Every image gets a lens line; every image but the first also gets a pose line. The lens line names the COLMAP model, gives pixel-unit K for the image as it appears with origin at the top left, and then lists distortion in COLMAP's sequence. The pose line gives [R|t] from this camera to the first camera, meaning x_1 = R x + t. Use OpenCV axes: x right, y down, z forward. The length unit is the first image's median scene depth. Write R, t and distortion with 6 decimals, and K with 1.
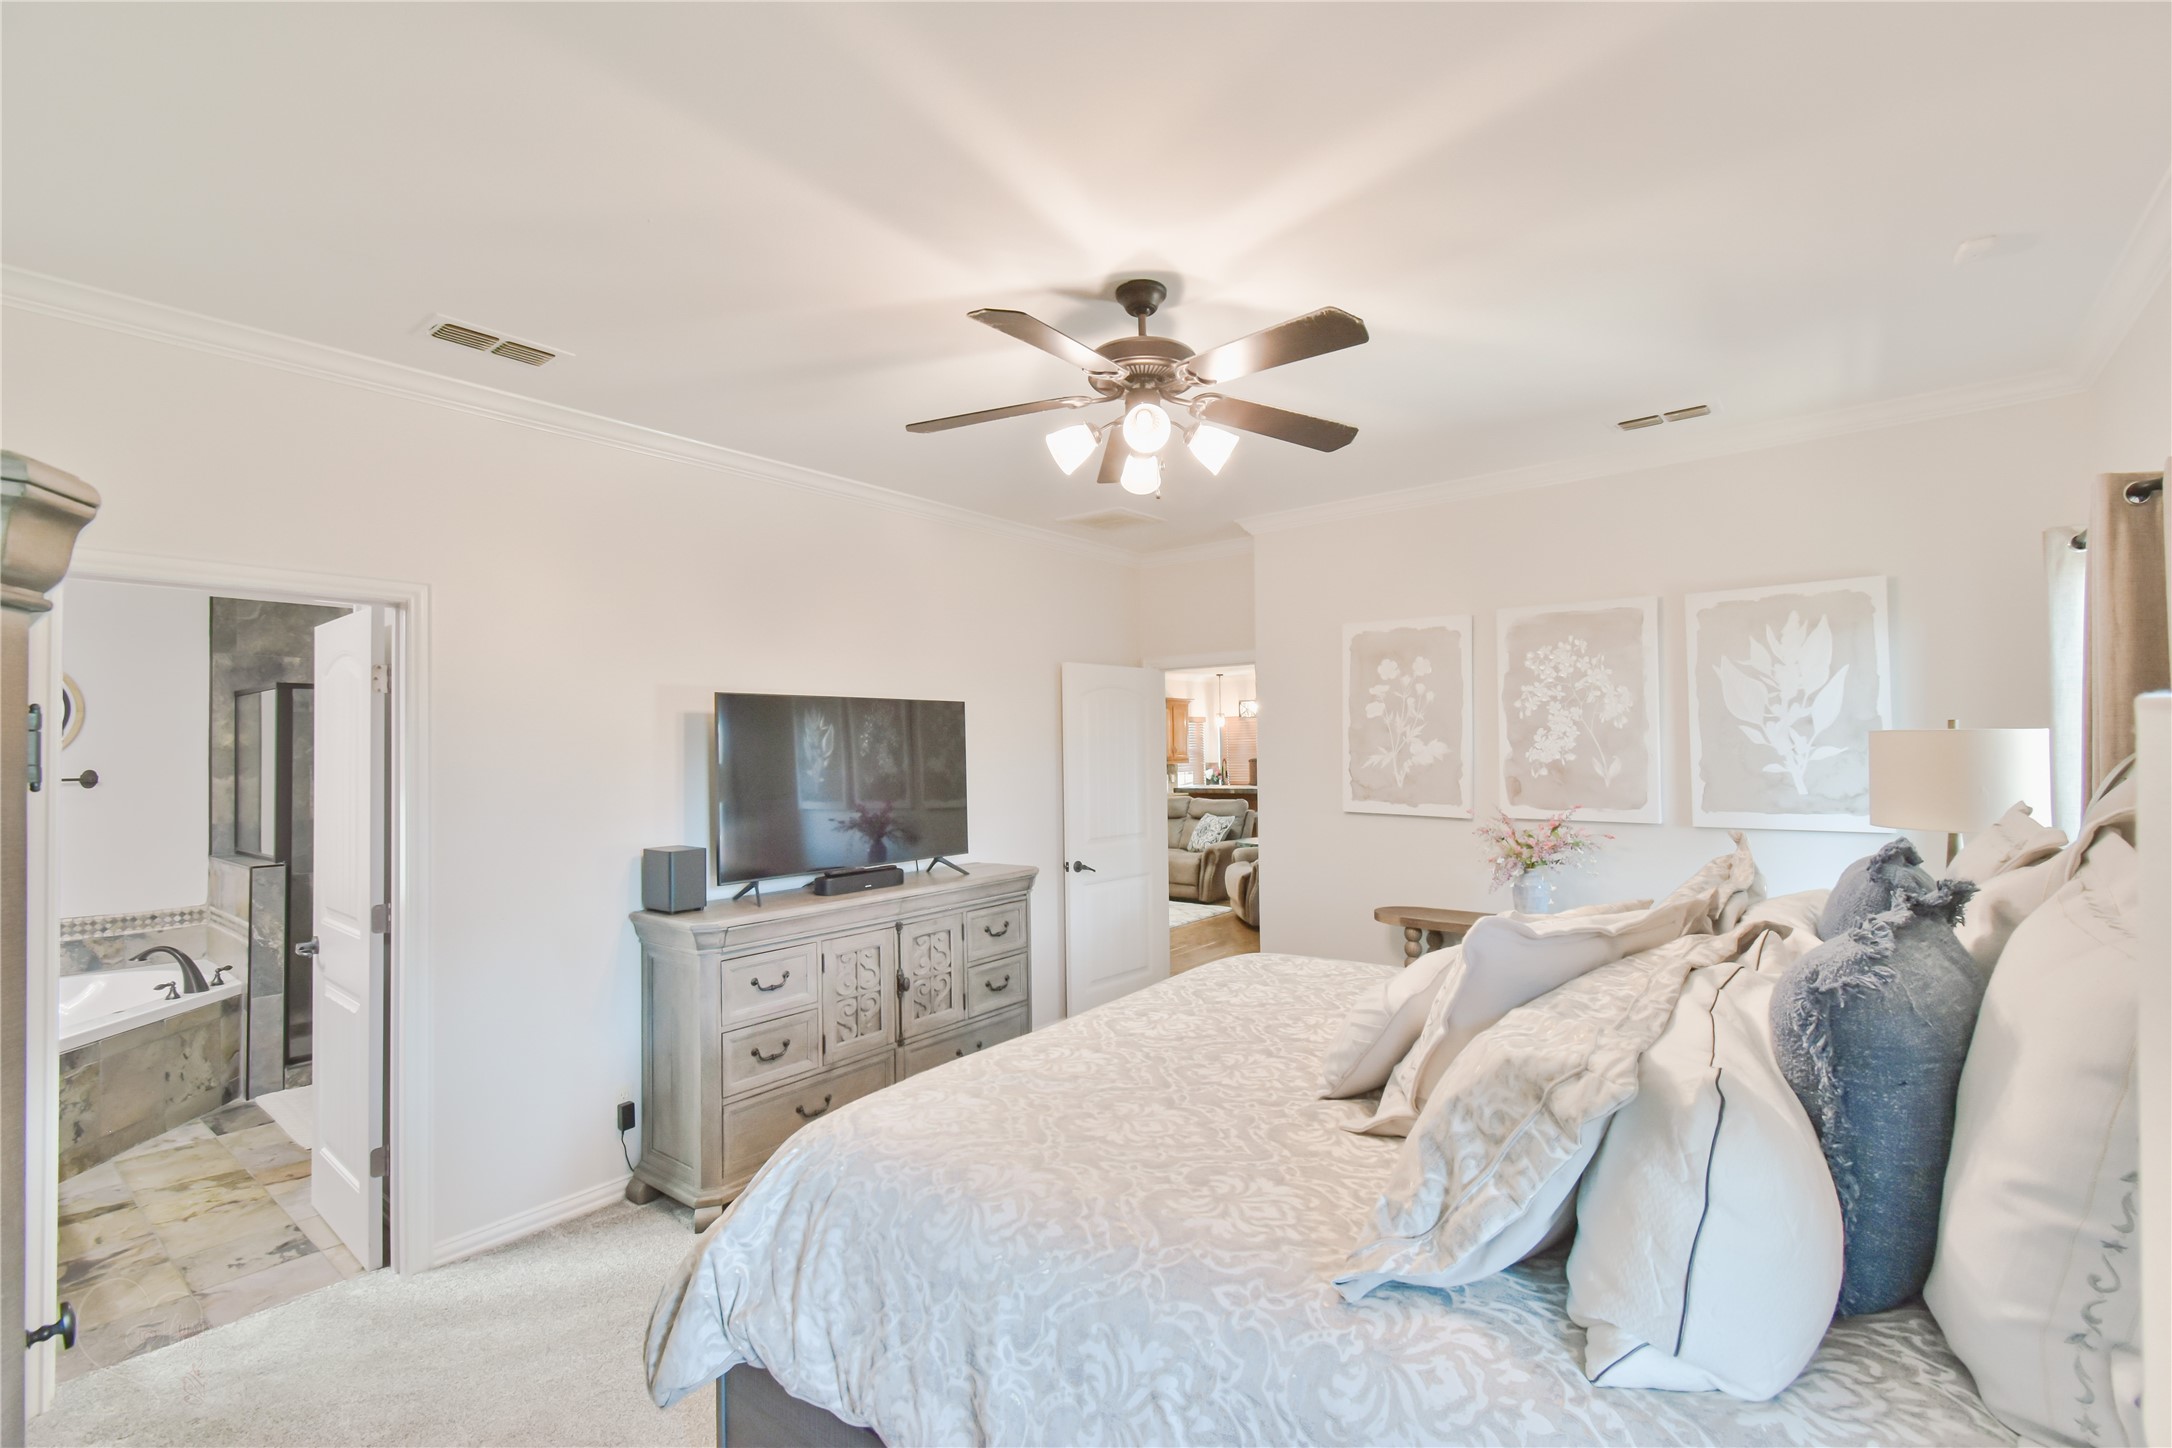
lens RADIAL K [[966.8, 0, 1087.4], [0, 966.8, 747.2], [0, 0, 1]] dist [0.014033, -0.008963]
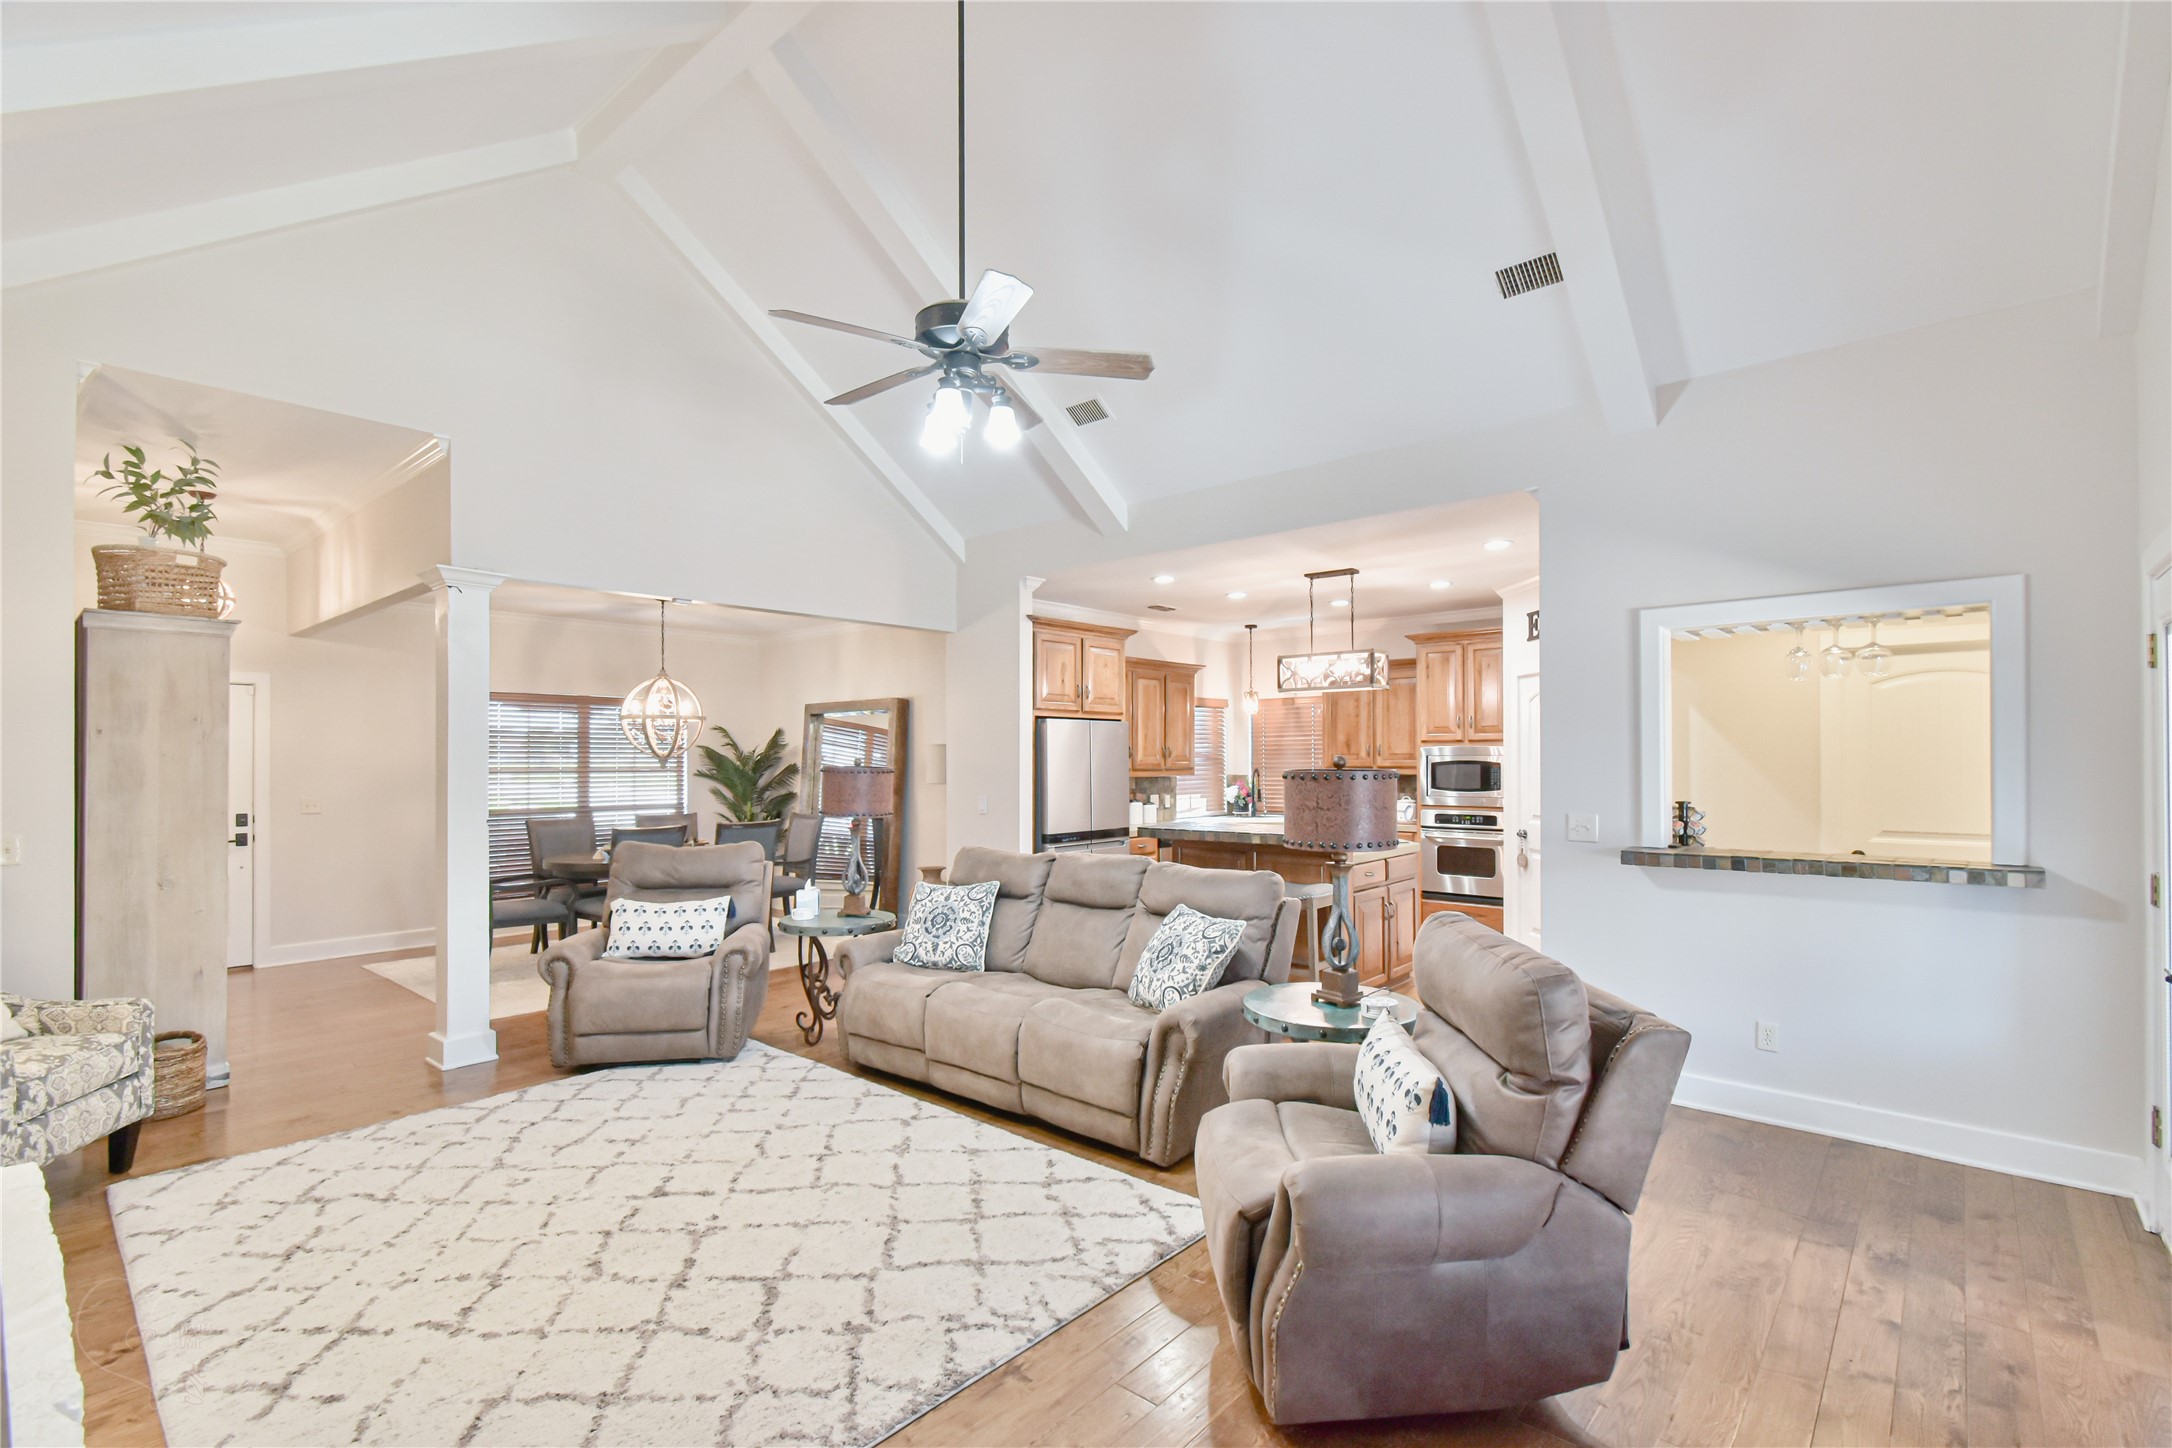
lens RADIAL K [[989.6, 0, 1119.1], [0, 989.6, 763.8], [0, 0, 1]] dist [-0.001868, -0.000161]
pose [[0.999650, 0.012361, -0.023397, 0.105645], [-0.012157, 0.999887, 0.008835, 0.006720], [0.023504, -0.008547, 0.999687, 0.582284]]
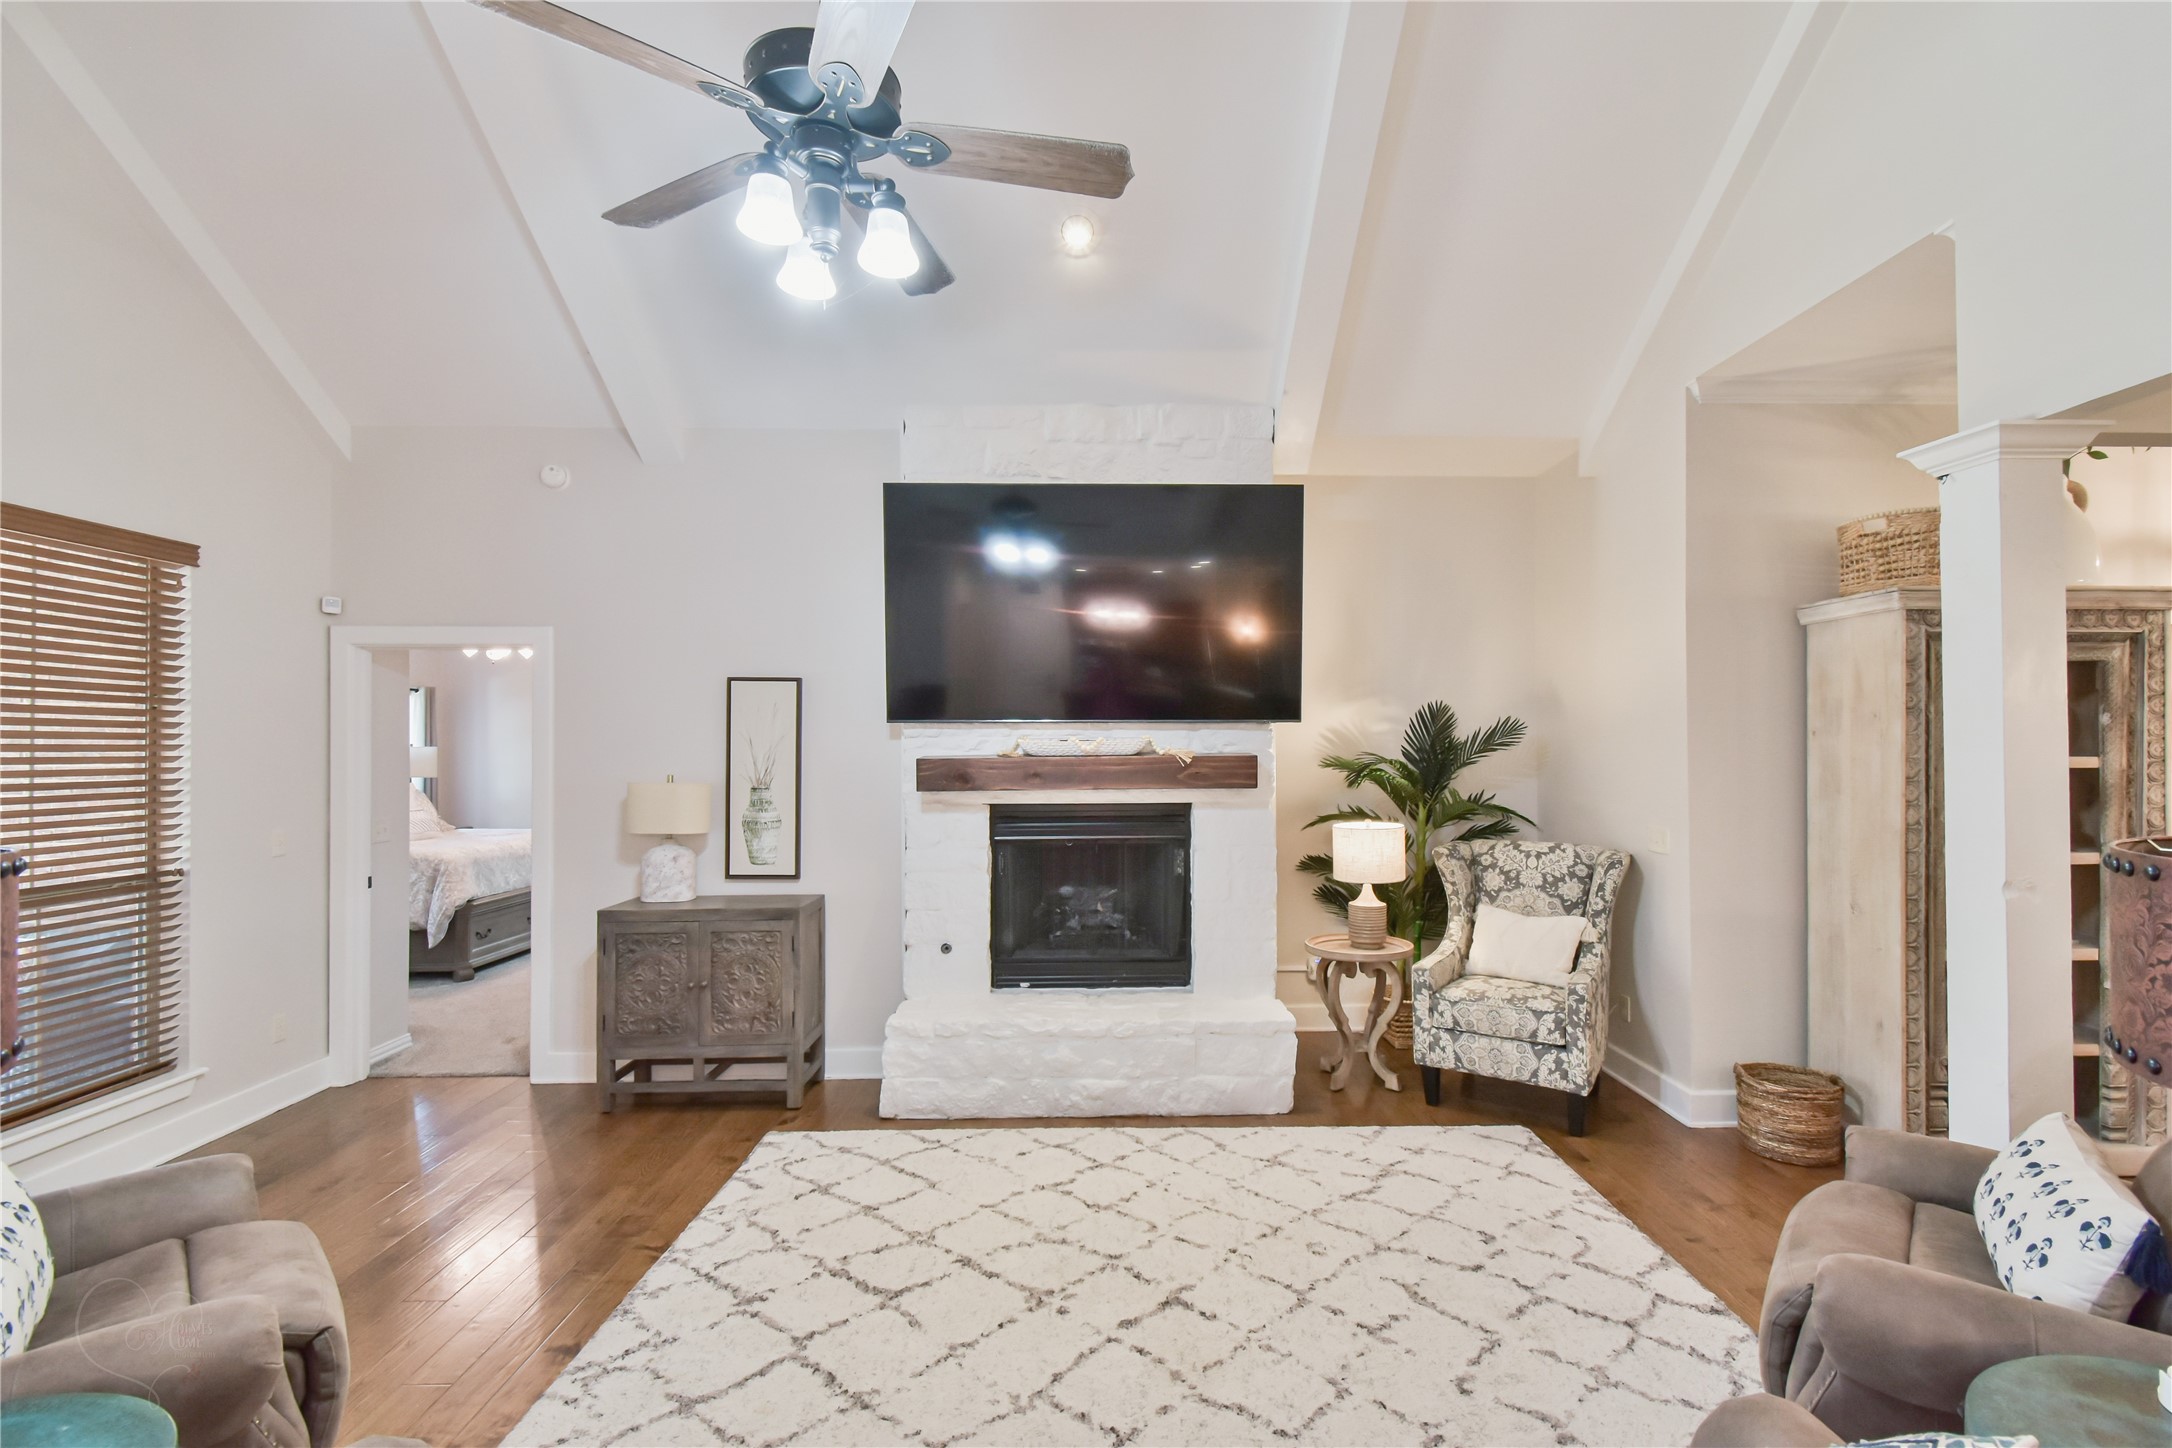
lens RADIAL K [[972.2, 0, 1127.0], [0, 972.2, 738.3], [0, 0, 1]] dist [0.002840, 0.000179]
pose [[-0.766392, 0.012269, -0.642256, 0.124781], [0.017233, 0.999850, -0.001464, 0.000341], [0.642142, -0.012190, -0.766489, 1.073550]]
